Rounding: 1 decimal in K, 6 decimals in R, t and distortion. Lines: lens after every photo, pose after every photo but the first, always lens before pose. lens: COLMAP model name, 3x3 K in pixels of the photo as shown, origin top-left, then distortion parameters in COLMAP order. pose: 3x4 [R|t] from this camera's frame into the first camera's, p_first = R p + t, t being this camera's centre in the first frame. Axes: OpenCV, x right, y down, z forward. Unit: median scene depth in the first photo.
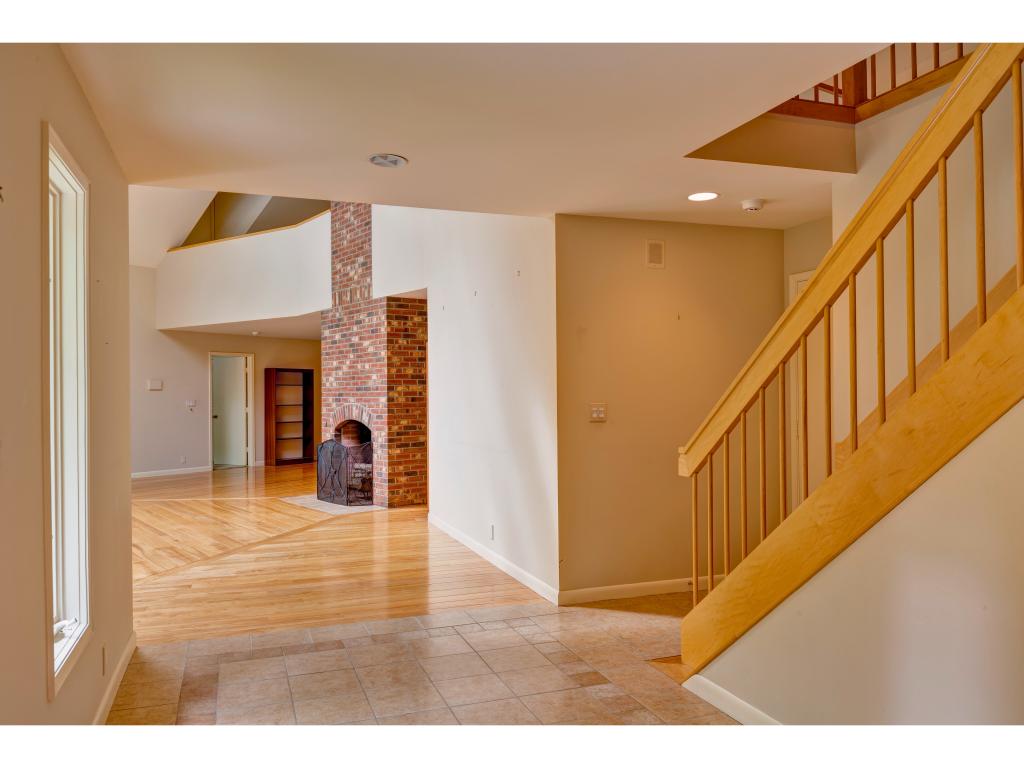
lens RADIAL K [[768.7, 0, 512.0], [0, 768.7, 384.0], [0, 0, 1]] dist [0.000361, 0.000144]
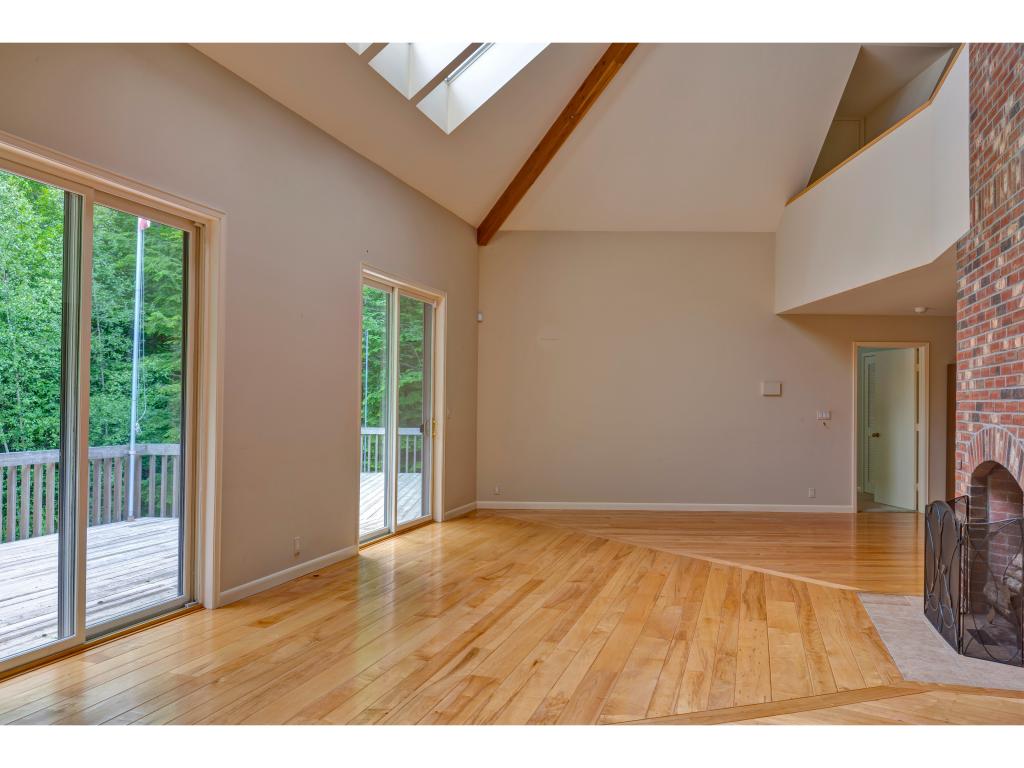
lens RADIAL K [[768.7, 0, 512.0], [0, 768.7, 384.0], [0, 0, 1]] dist [0.000361, 0.000144]
pose [[0.571110, -0.002447, -0.820870, 0.003438], [-0.007093, 0.999944, -0.007916, 0.005825], [0.820843, 0.010343, 0.571061, 0.485655]]
